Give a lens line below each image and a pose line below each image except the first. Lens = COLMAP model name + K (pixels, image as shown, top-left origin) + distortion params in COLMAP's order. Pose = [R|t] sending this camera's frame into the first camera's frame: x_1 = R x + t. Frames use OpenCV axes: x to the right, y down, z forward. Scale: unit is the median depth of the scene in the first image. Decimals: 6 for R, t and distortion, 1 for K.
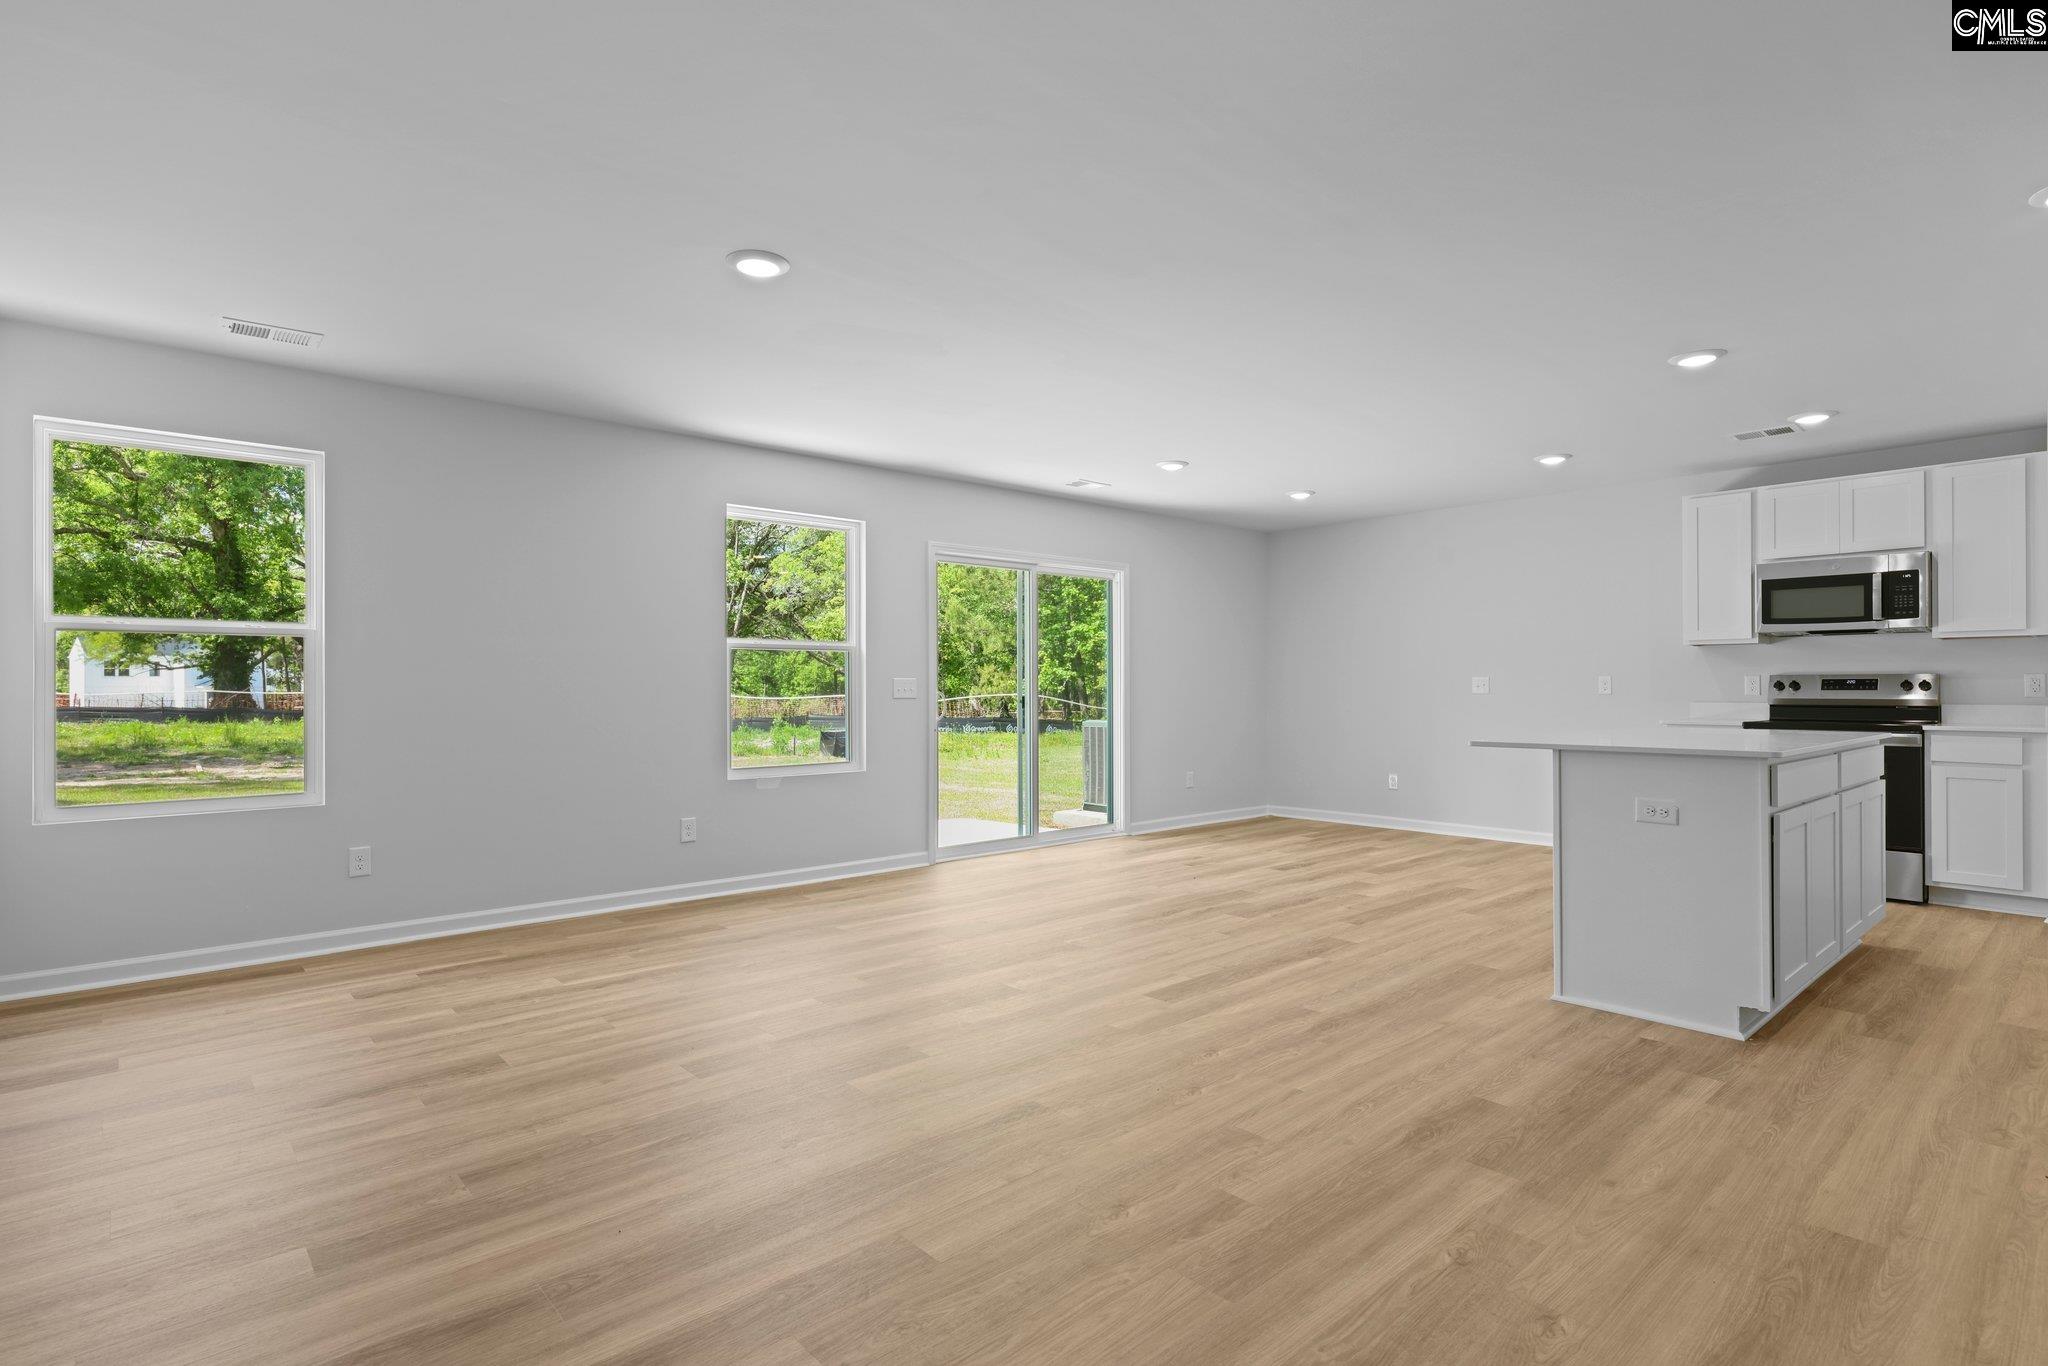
lens RADIAL K [[1013.5, 0, 1020.9], [0, 1013.5, 682.9], [0, 0, 1]] dist [0.001646, 0.000119]
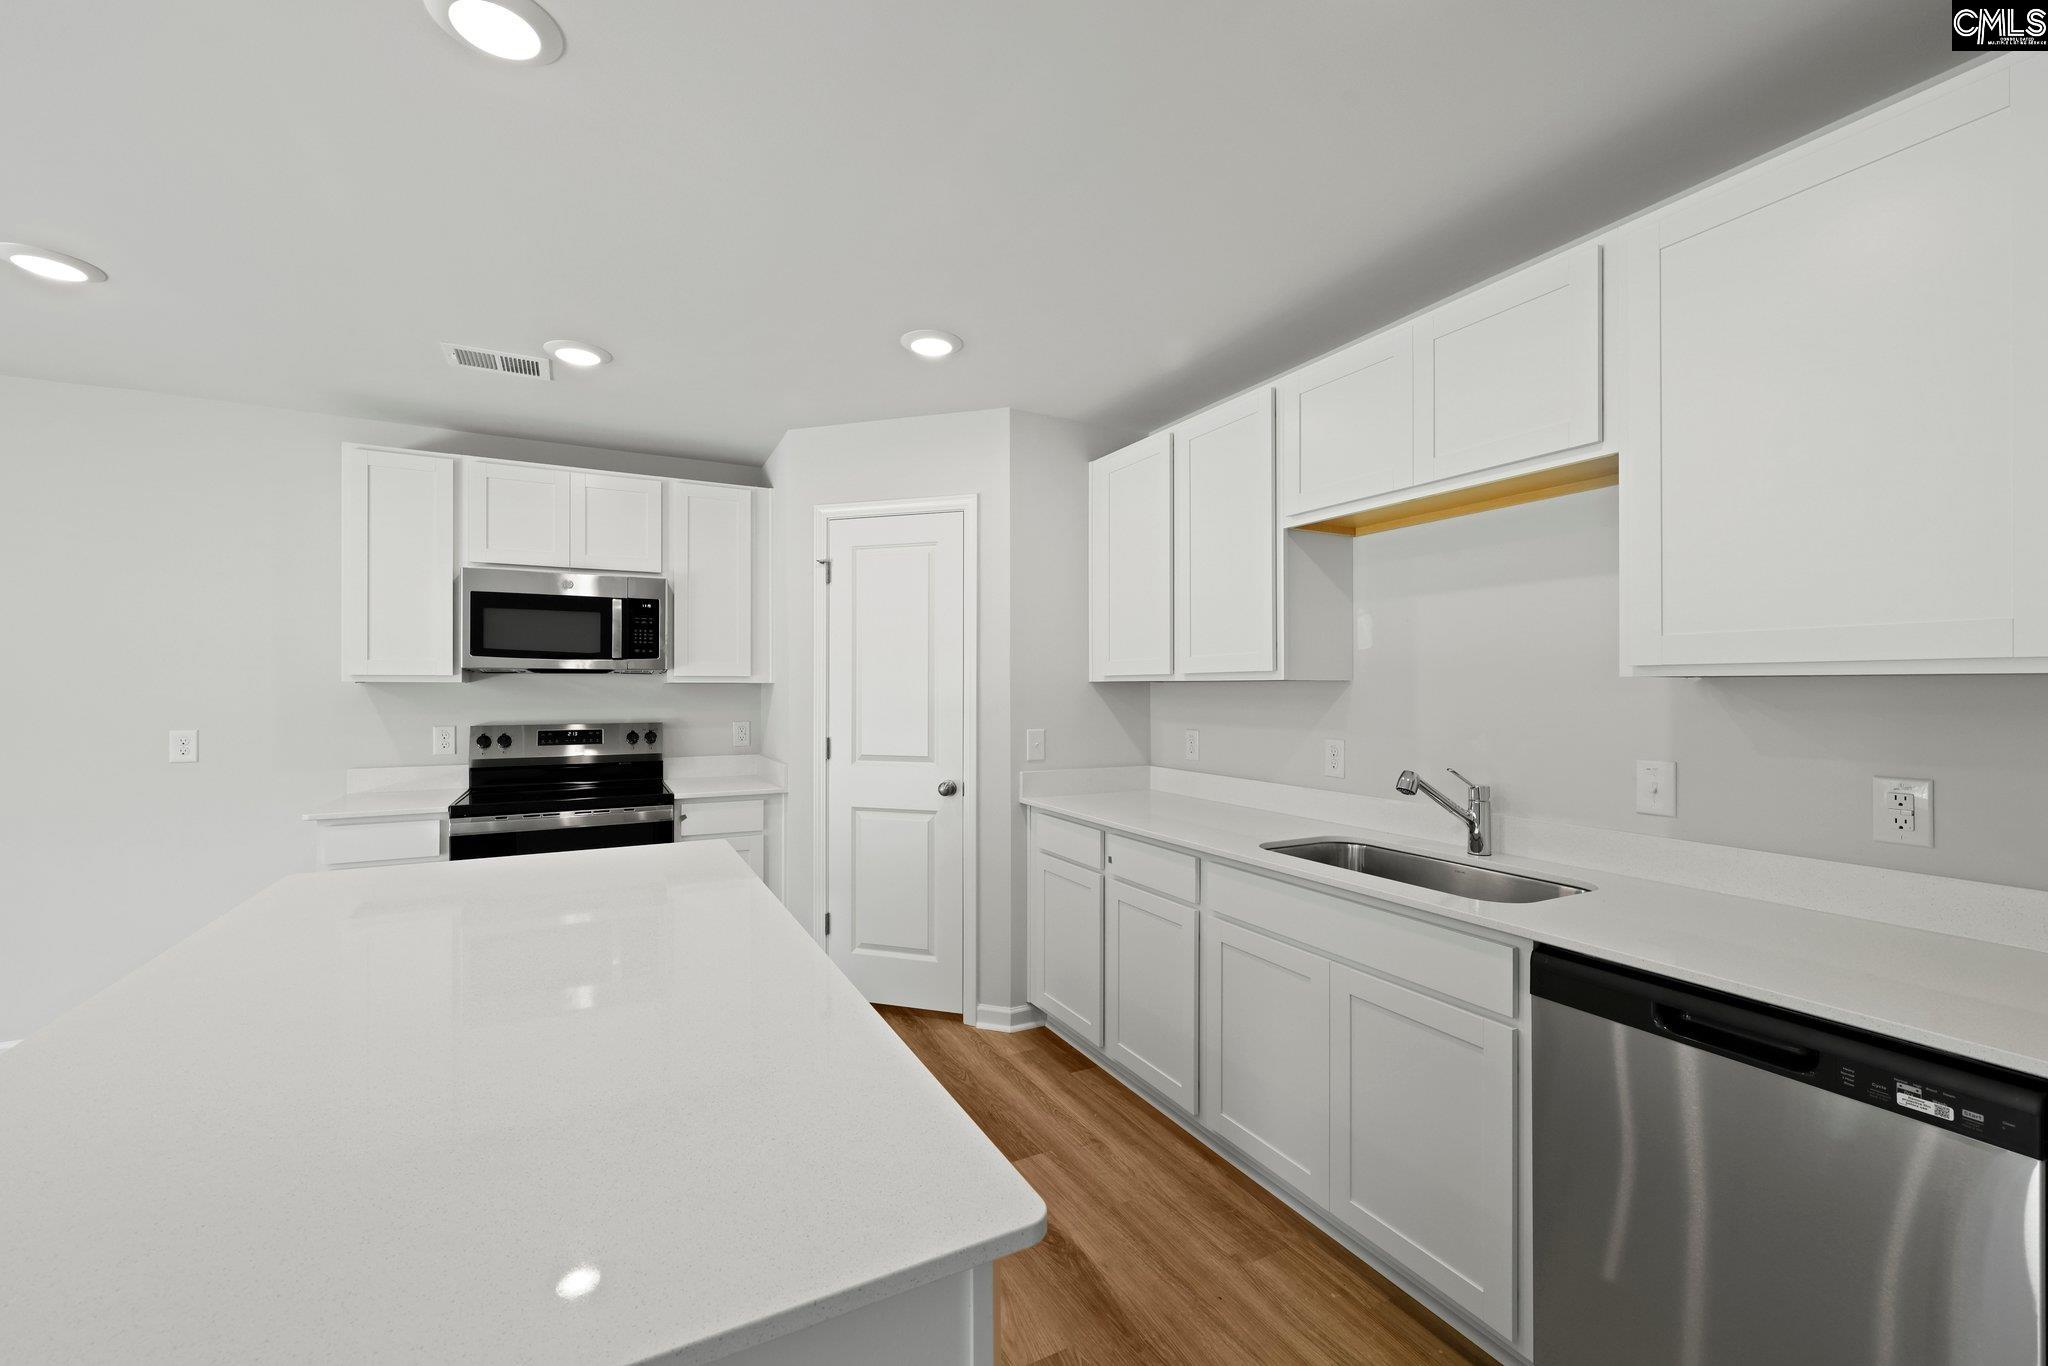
lens RADIAL K [[829.6, 0, 1021.1], [0, 829.6, 685.5], [0, 0, 1]] dist [0.003793, -0.001050]
pose [[0.242134, 0.003126, 0.970238, 0.418776], [-0.004726, 0.999987, -0.002043, -0.058237], [-0.970231, -0.004091, 0.242146, 0.762167]]
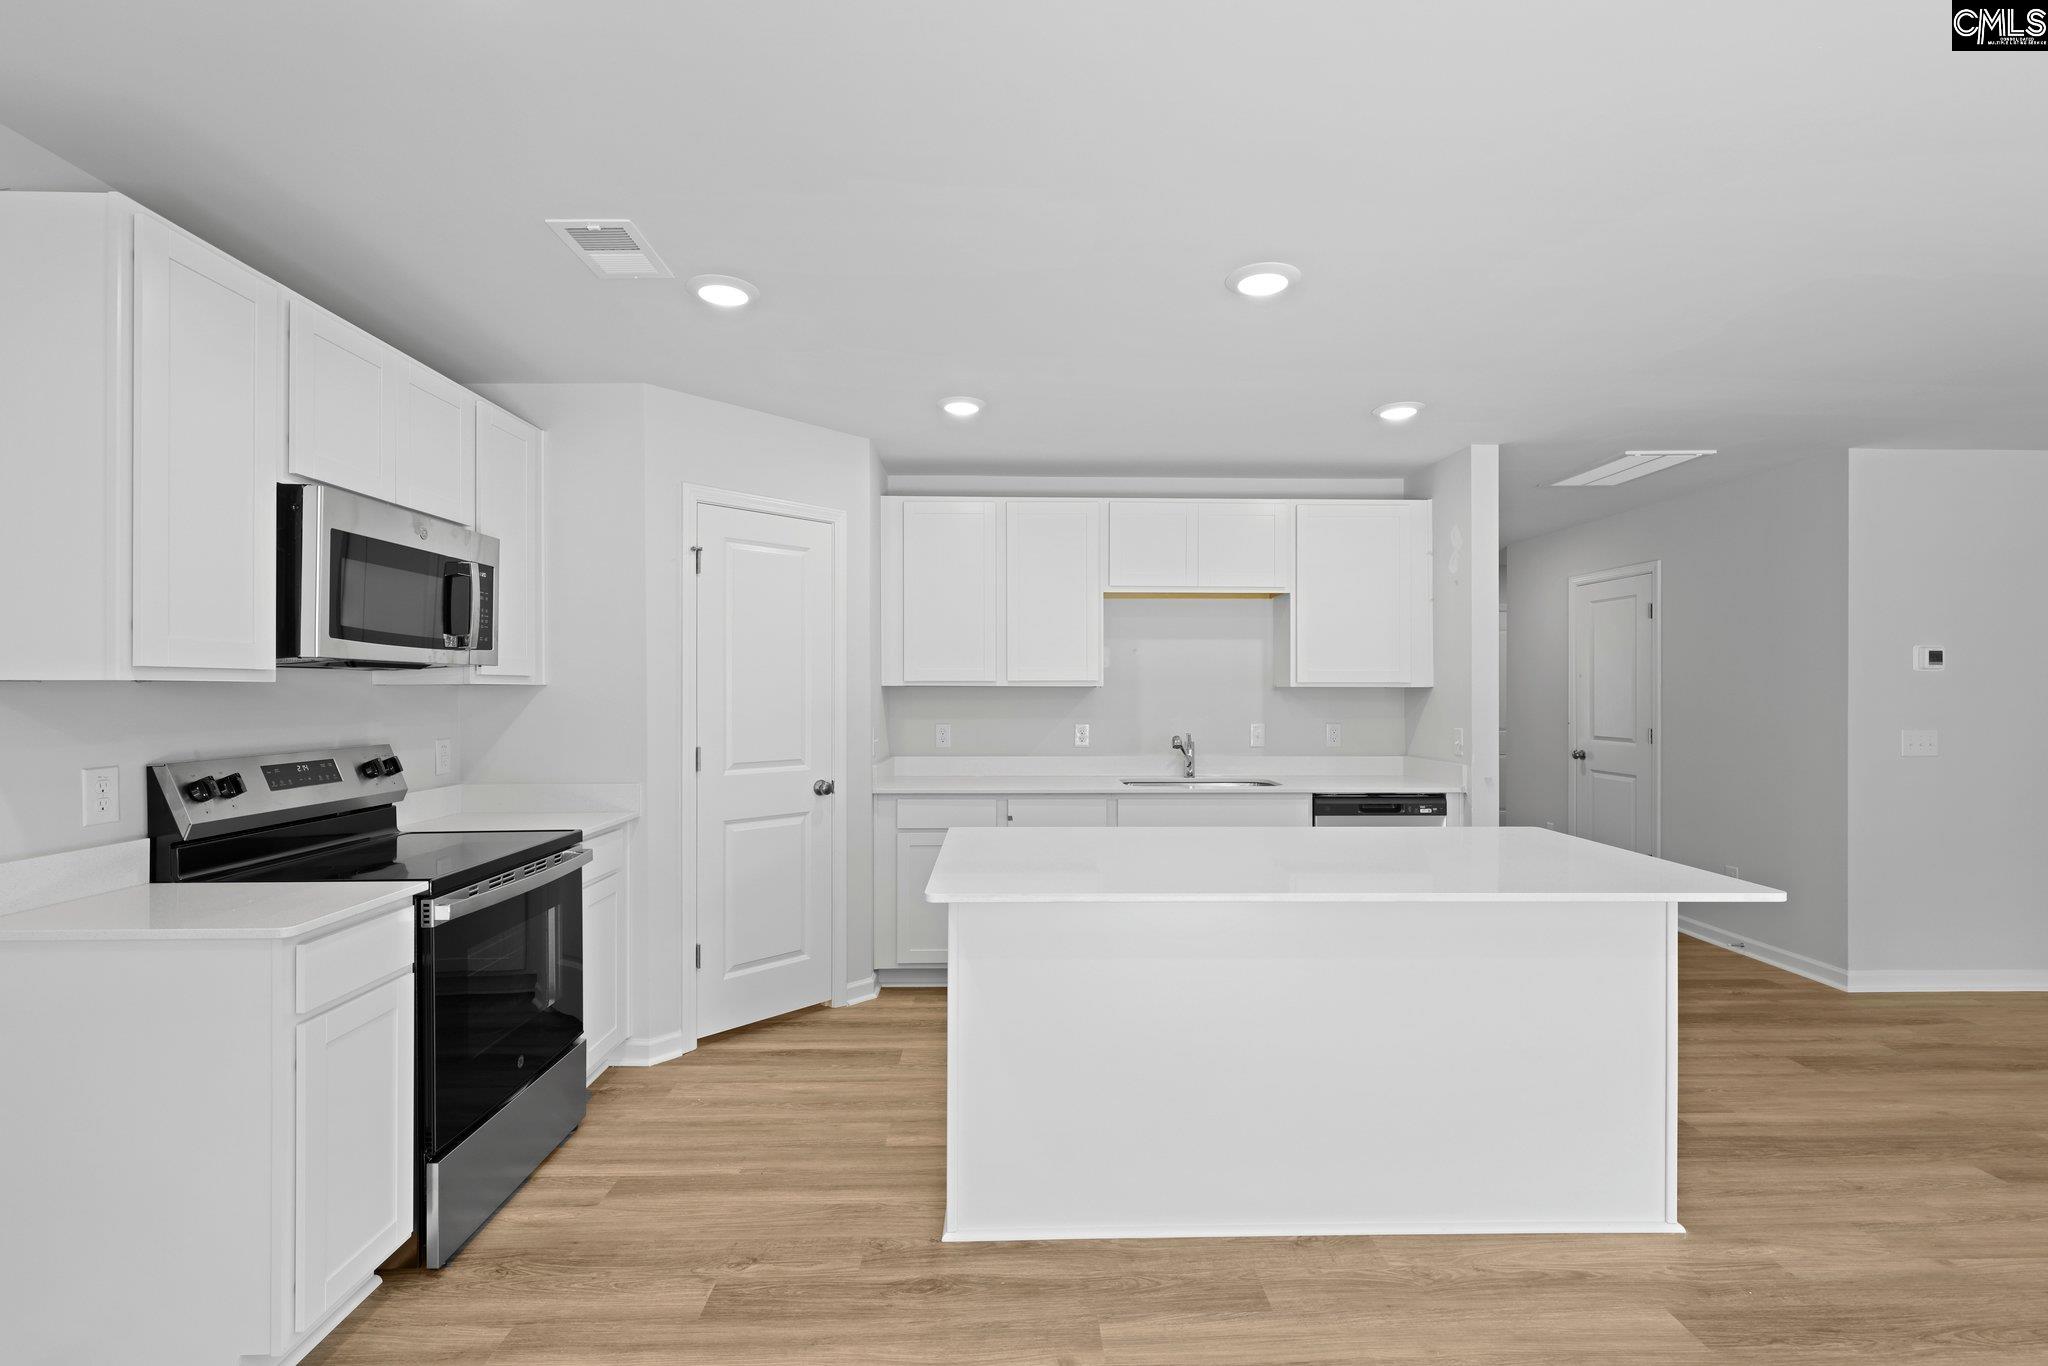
lens RADIAL K [[917.9, 0, 1023.8], [0, 917.9, 687.1], [0, 0, 1]] dist [0.002683, 0.000215]
pose [[-0.763582, 0.001188, 0.645710, 0.428616], [-0.003975, 0.999971, -0.006540, -0.055897], [-0.645699, -0.007560, -0.763555, 1.665695]]
